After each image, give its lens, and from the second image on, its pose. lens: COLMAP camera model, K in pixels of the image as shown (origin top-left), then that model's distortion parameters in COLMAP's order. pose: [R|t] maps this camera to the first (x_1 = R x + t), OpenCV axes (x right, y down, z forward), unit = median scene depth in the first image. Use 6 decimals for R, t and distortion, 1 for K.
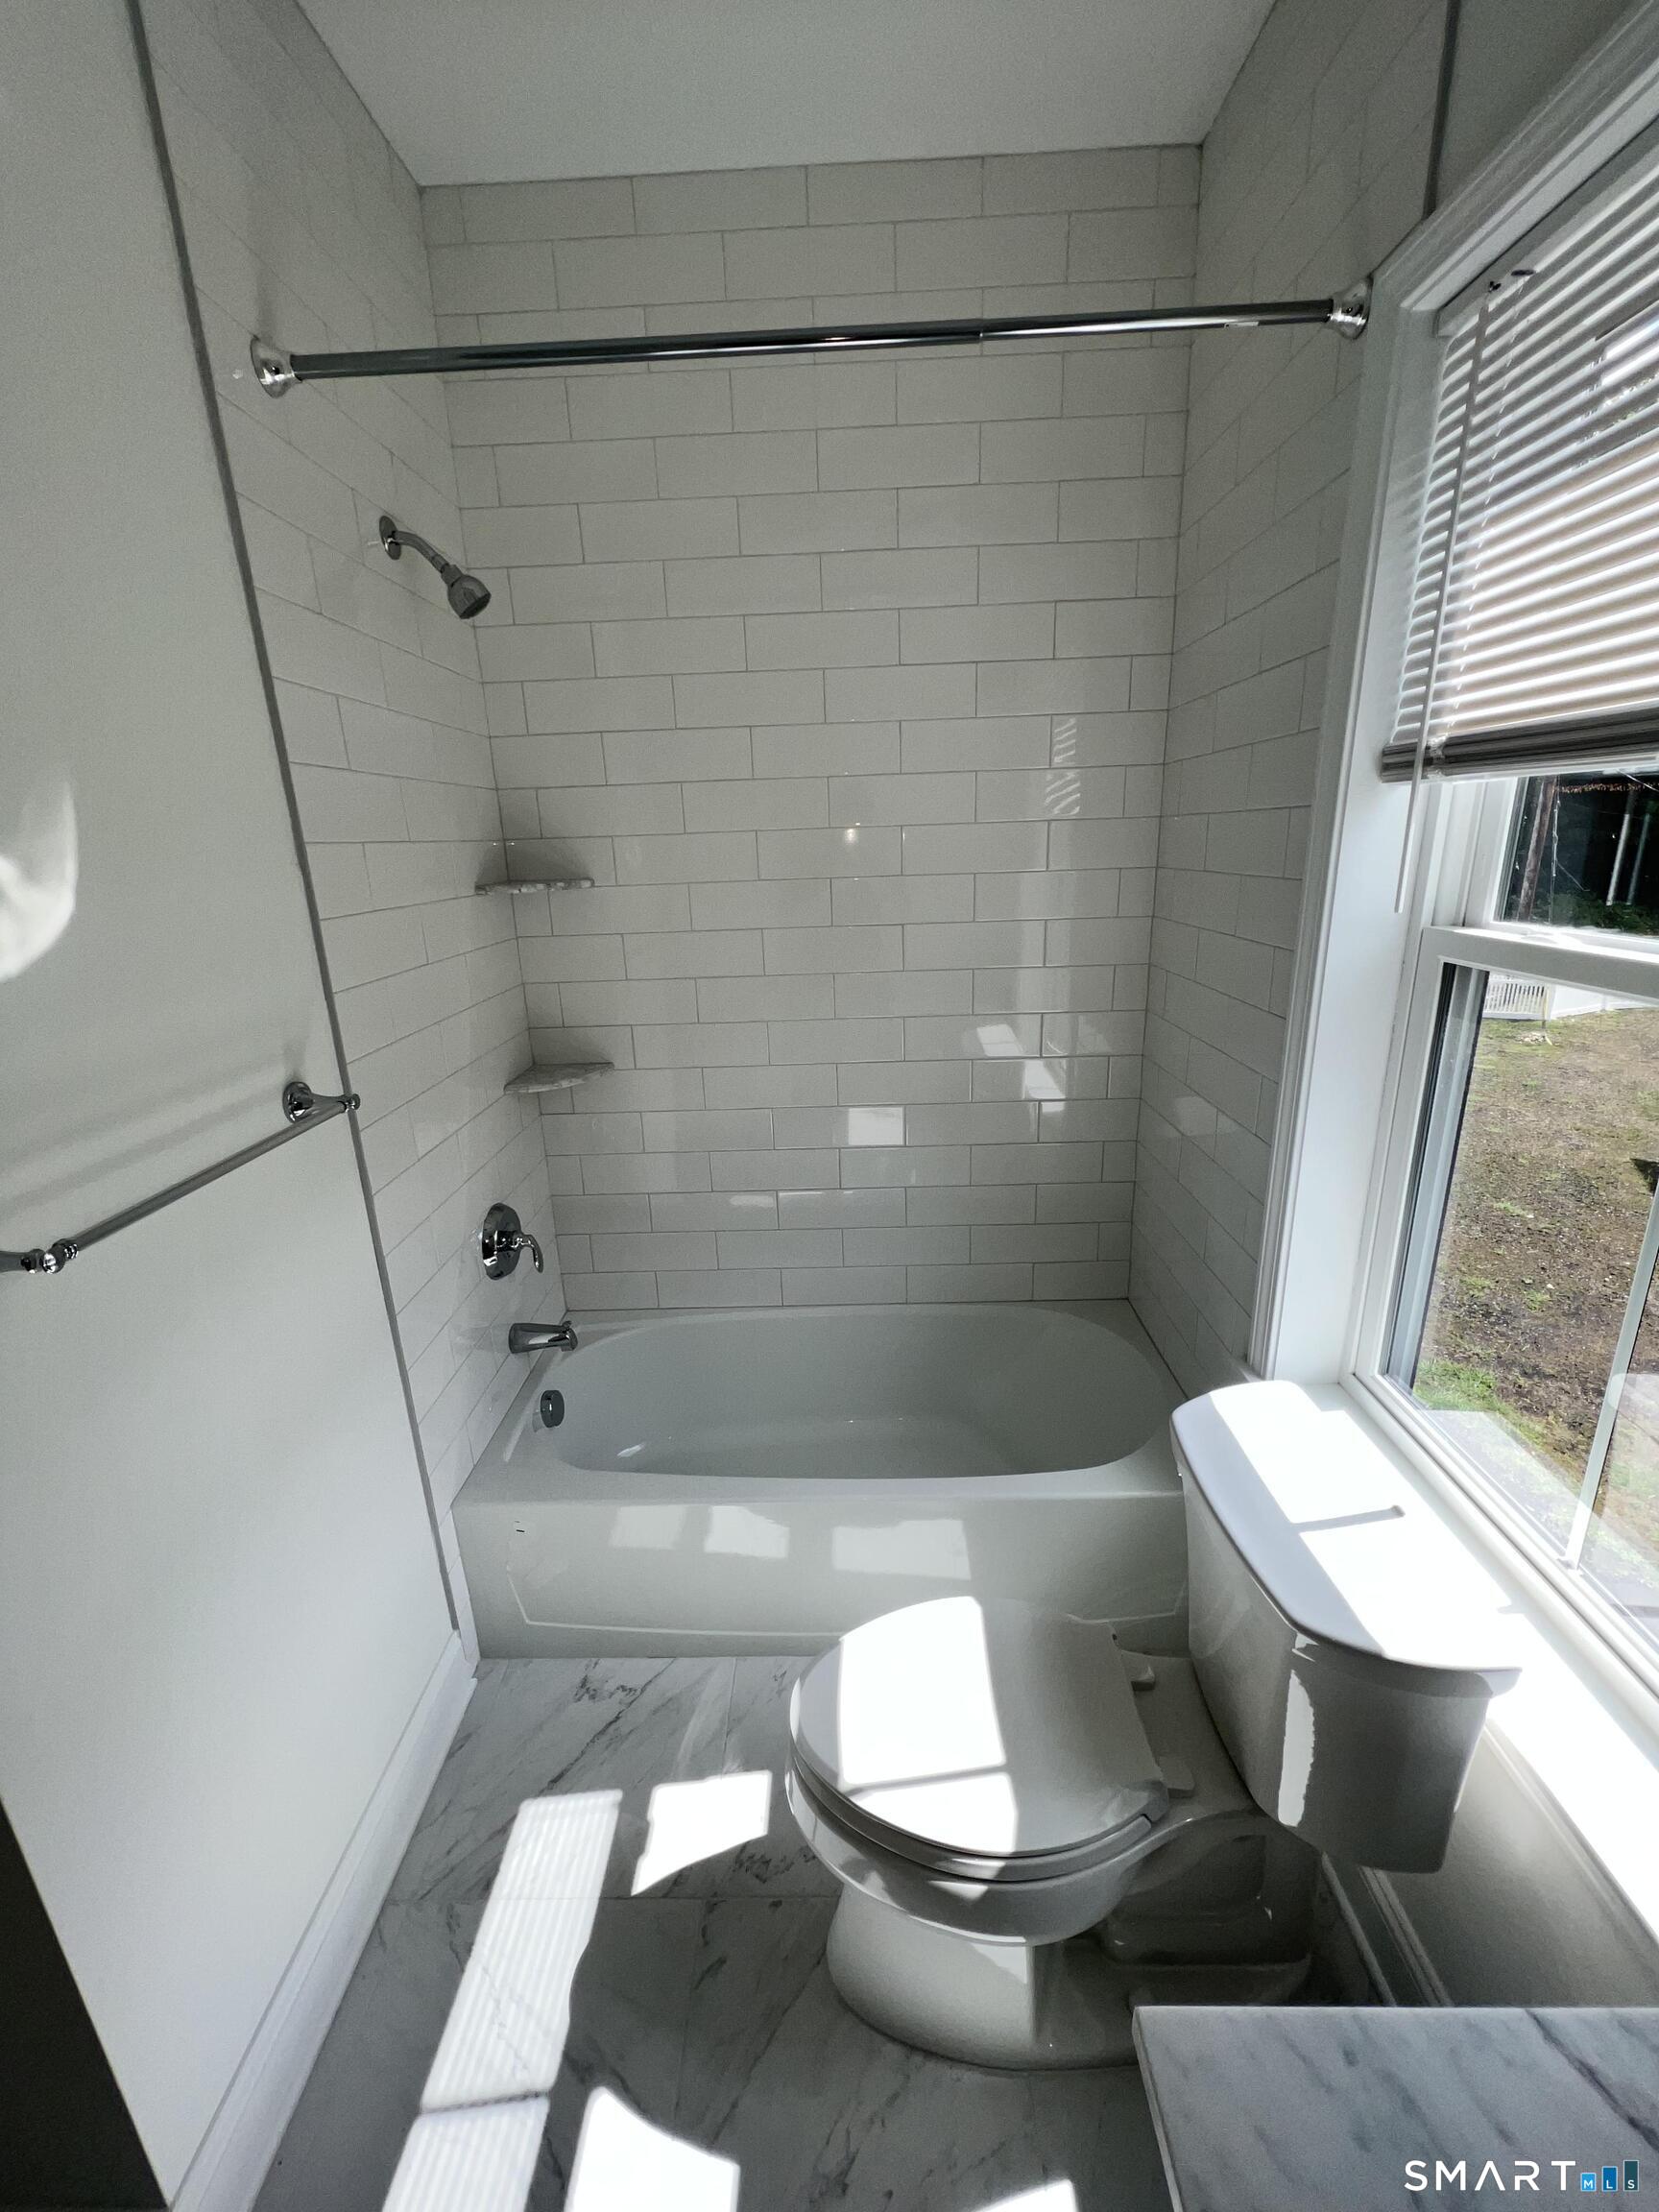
lens RADIAL K [[881.2, 0, 831.4], [0, 881.2, 1100.4], [0, 0, 1]] dist [-0.002861, -0.000262]
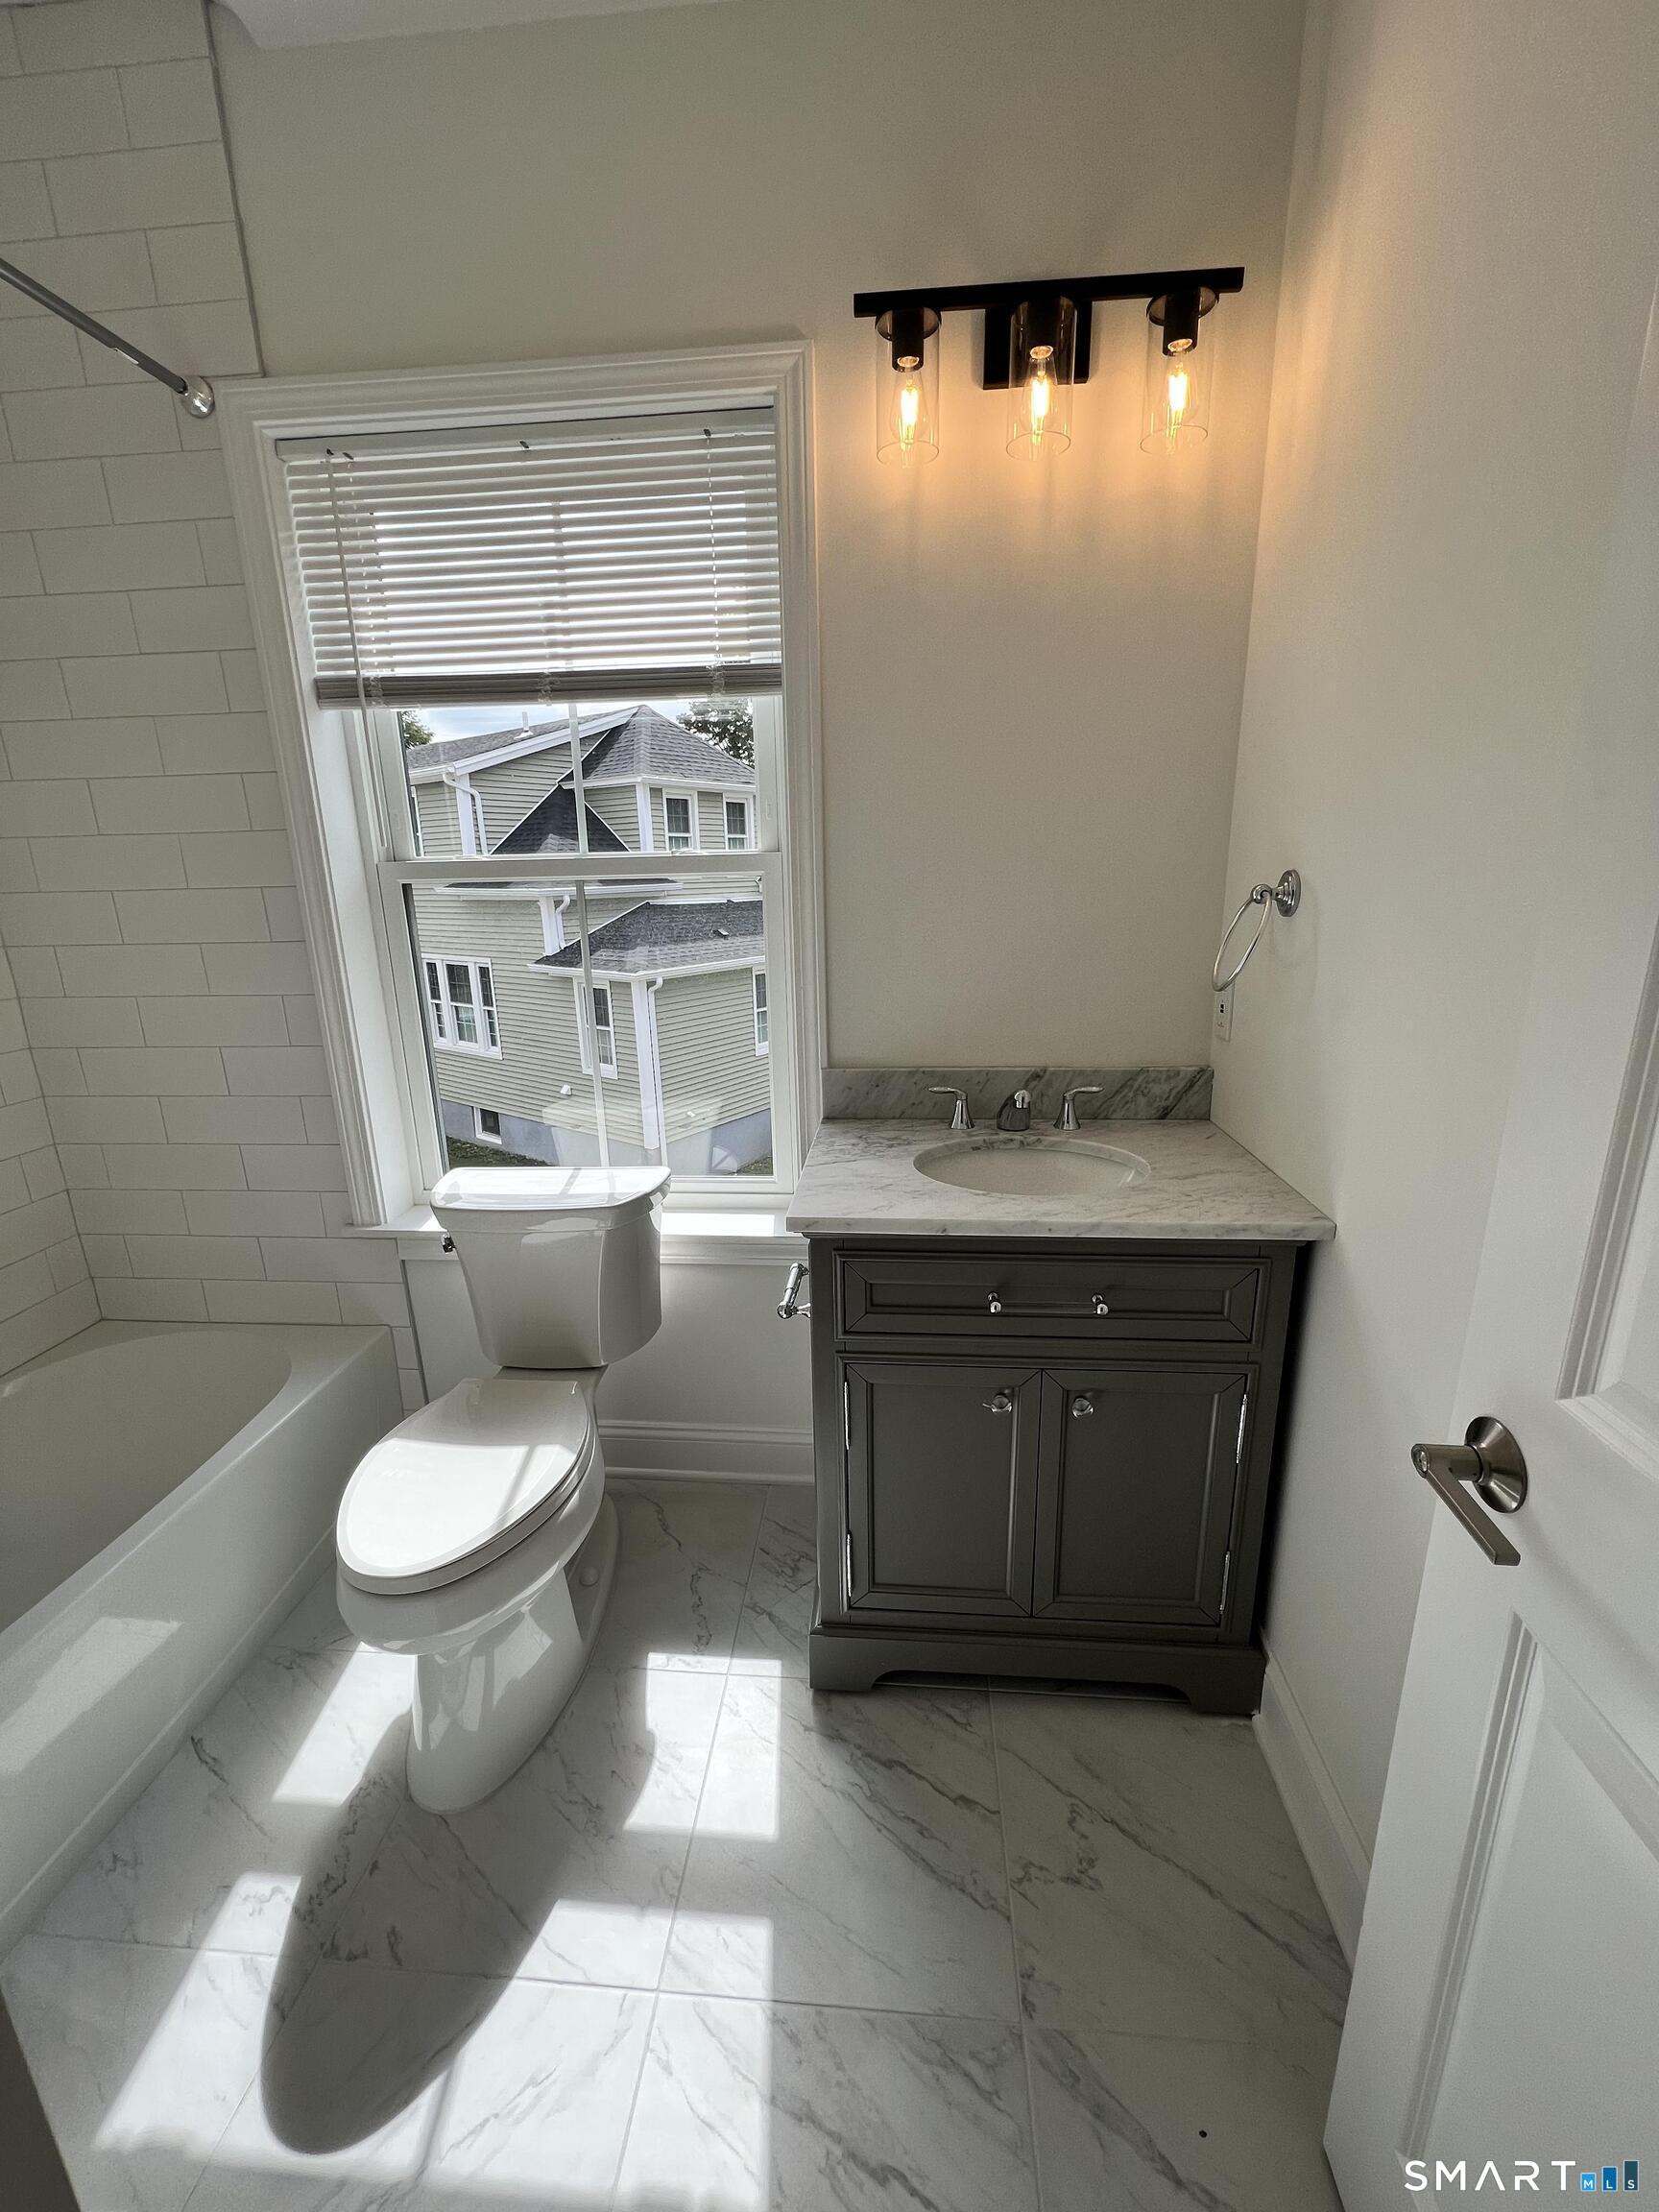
lens RADIAL K [[881.2, 0, 831.4], [0, 881.2, 1100.4], [0, 0, 1]] dist [-0.002861, -0.000262]
pose [[0.064640, -0.219504, 0.973468, -0.864777], [0.305684, 0.932968, 0.190074, 0.139707], [-0.949936, 0.285287, 0.127406, 0.210091]]
